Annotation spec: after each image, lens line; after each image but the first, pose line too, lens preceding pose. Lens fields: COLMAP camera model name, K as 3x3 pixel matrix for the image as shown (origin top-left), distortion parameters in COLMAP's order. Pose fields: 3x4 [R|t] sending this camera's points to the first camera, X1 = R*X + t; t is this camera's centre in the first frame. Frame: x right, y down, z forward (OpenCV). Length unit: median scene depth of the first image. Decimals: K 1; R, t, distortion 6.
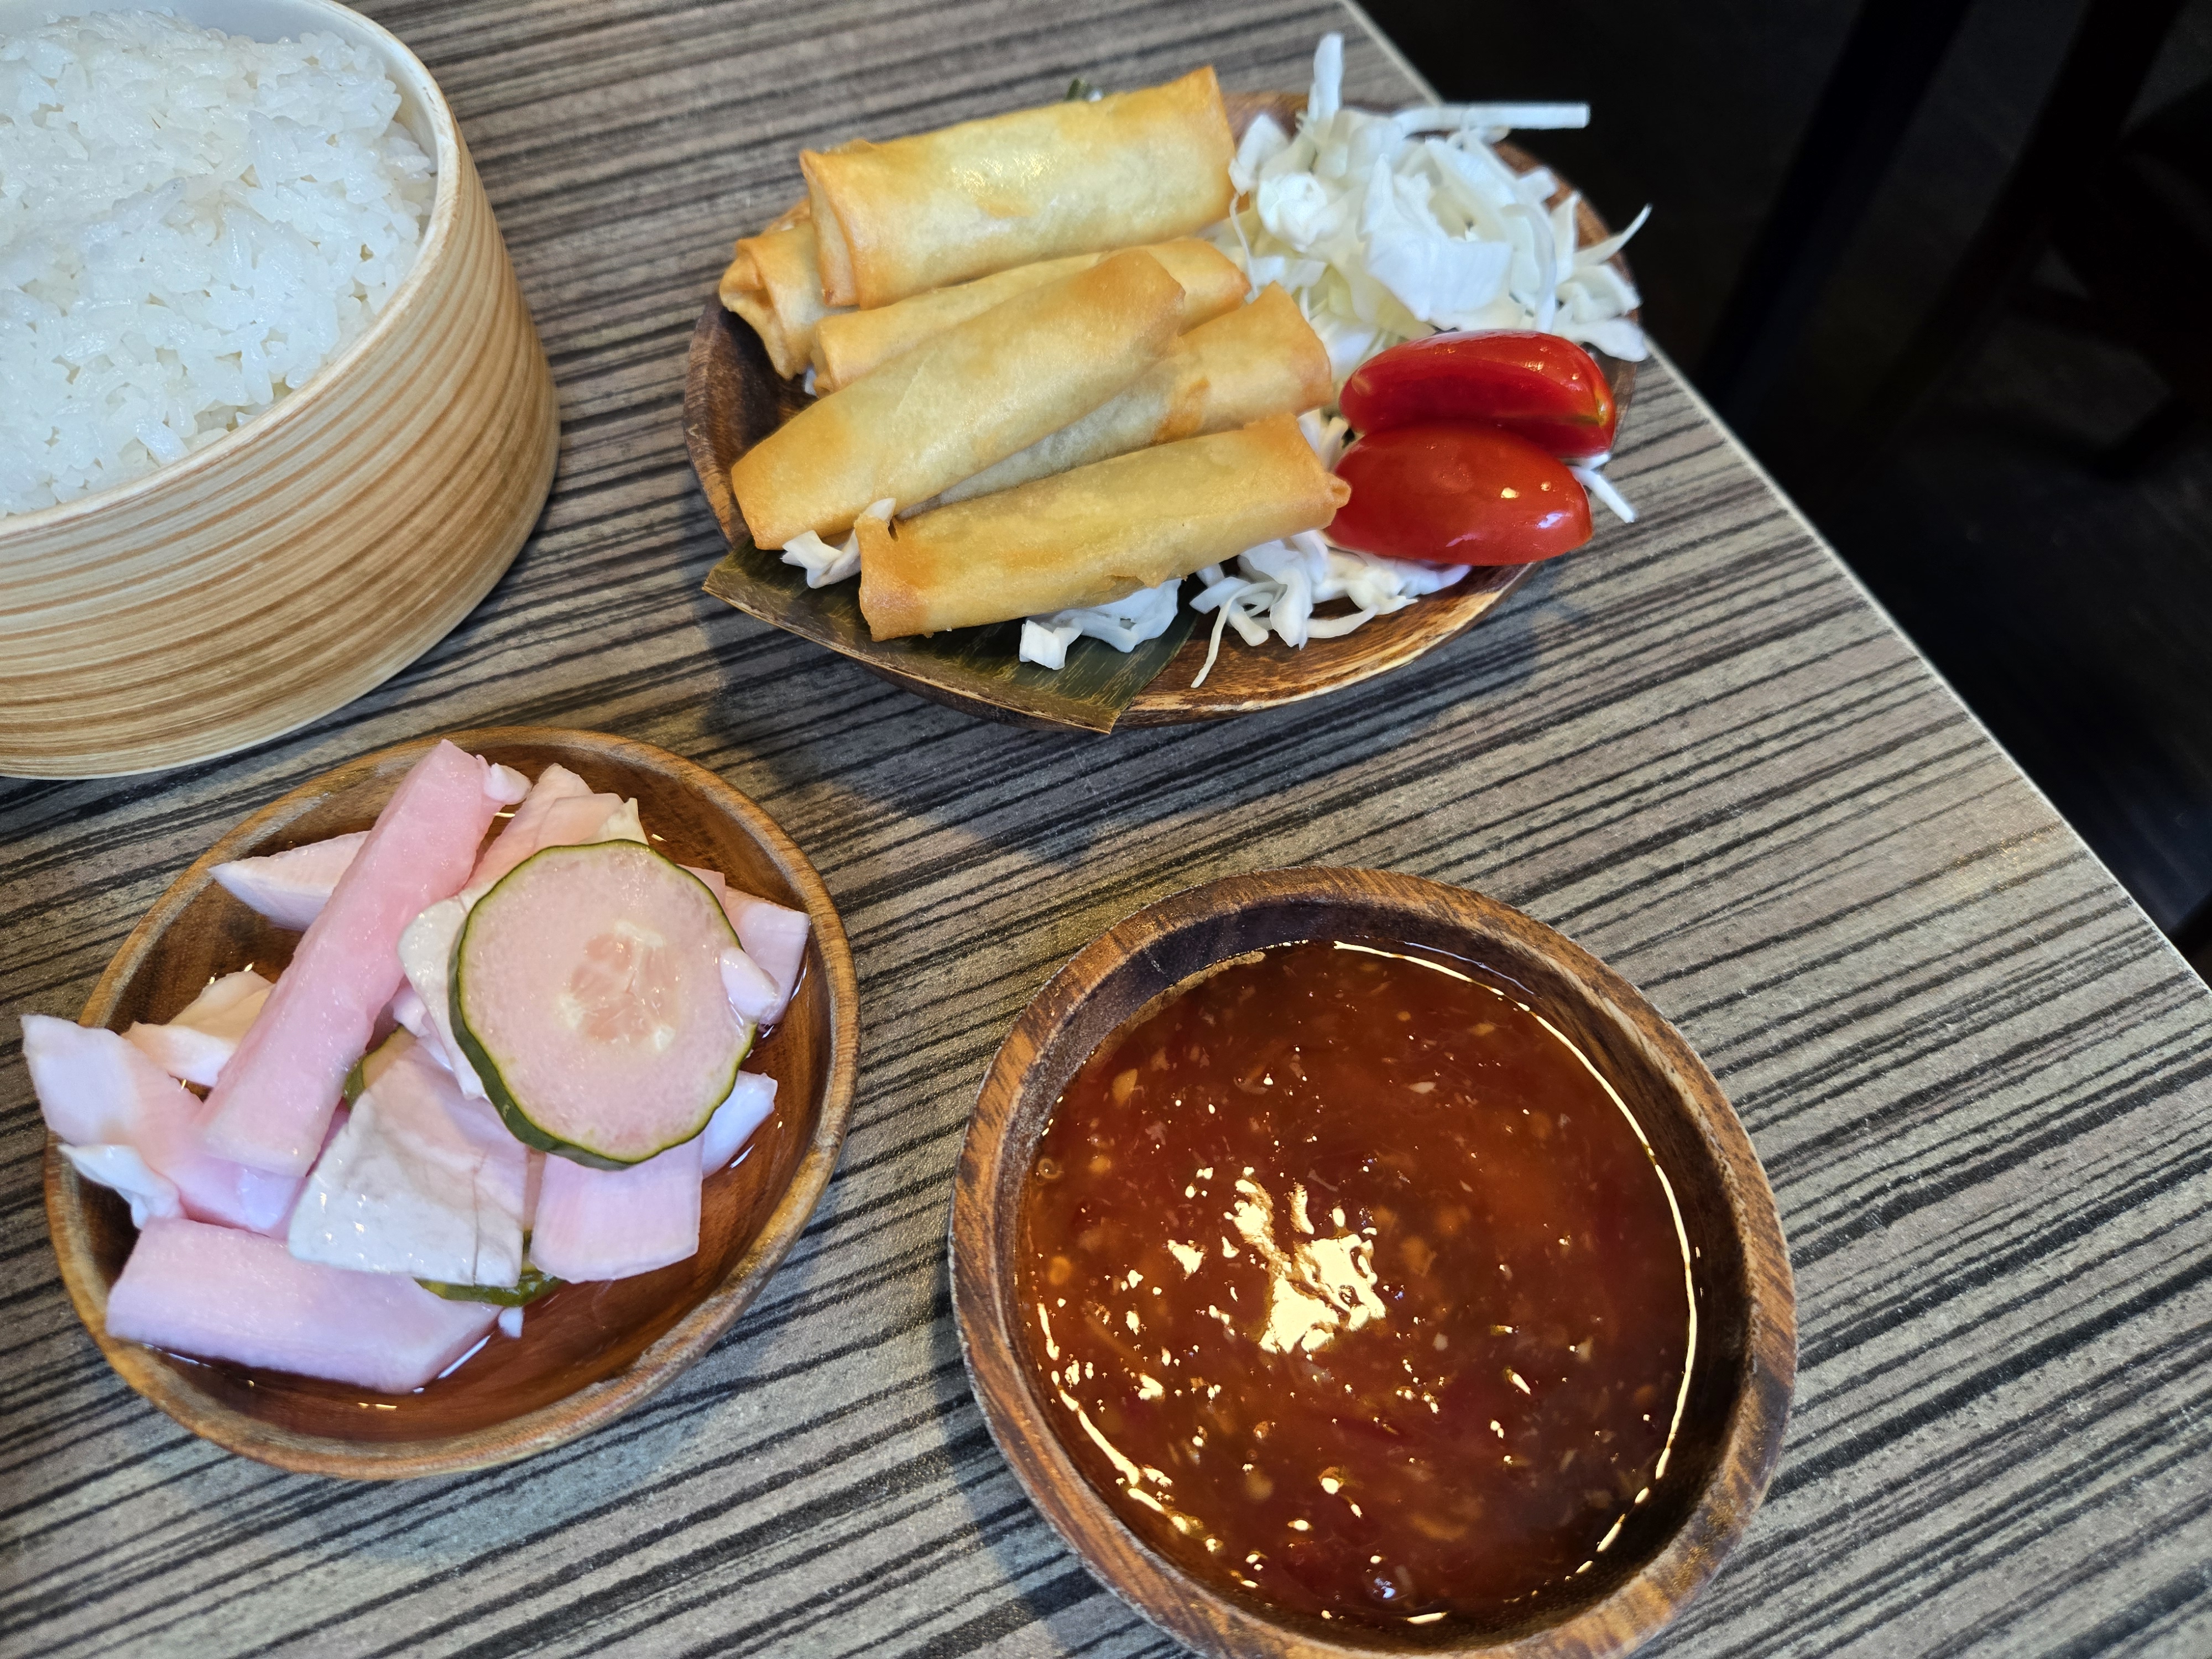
lens RADIAL K [[1523.4, 0, 1085.9], [0, 1523.4, 785.4], [0, 0, 1]] dist [0.003859, -0.022273]
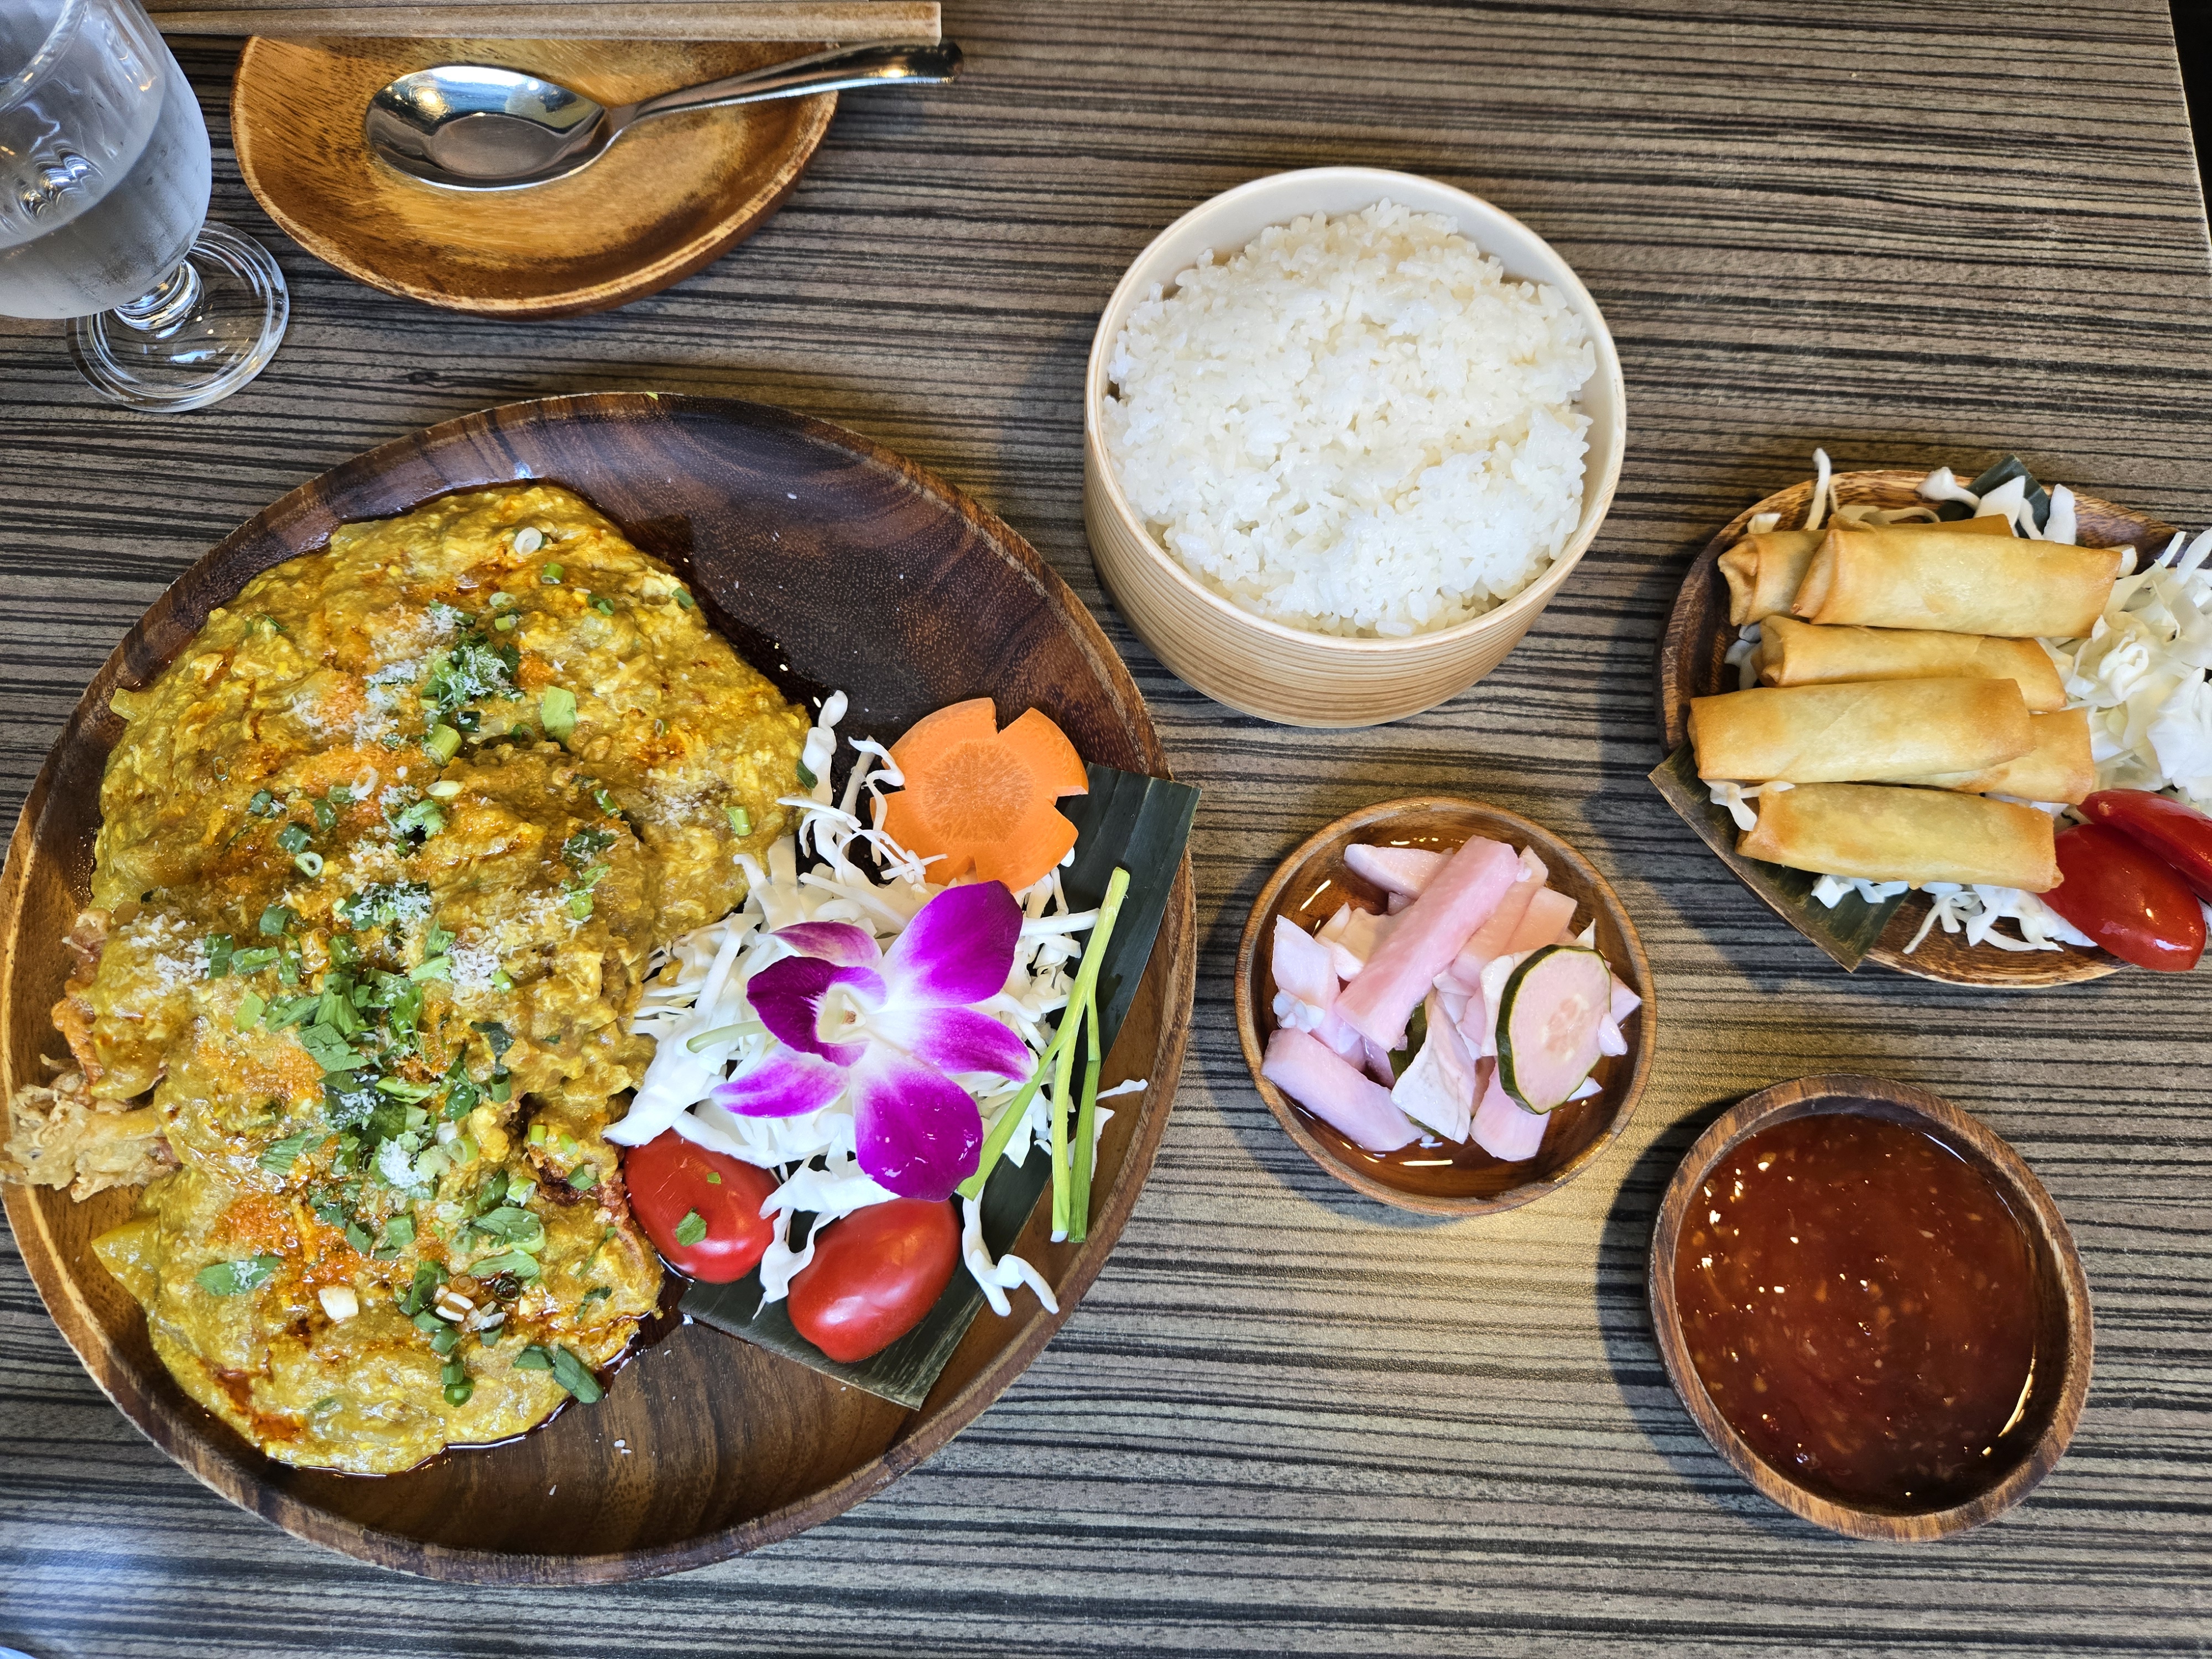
lens RADIAL K [[1523.4, 0, 1103.2], [0, 1523.4, 812.7], [0, 0, 1]] dist [0.003859, -0.022273]
pose [[0.904871, 0.411686, -0.108274, -0.547188], [-0.365190, 0.881442, 0.299494, -0.344649], [0.218735, -0.231463, 0.947935, -0.641845]]
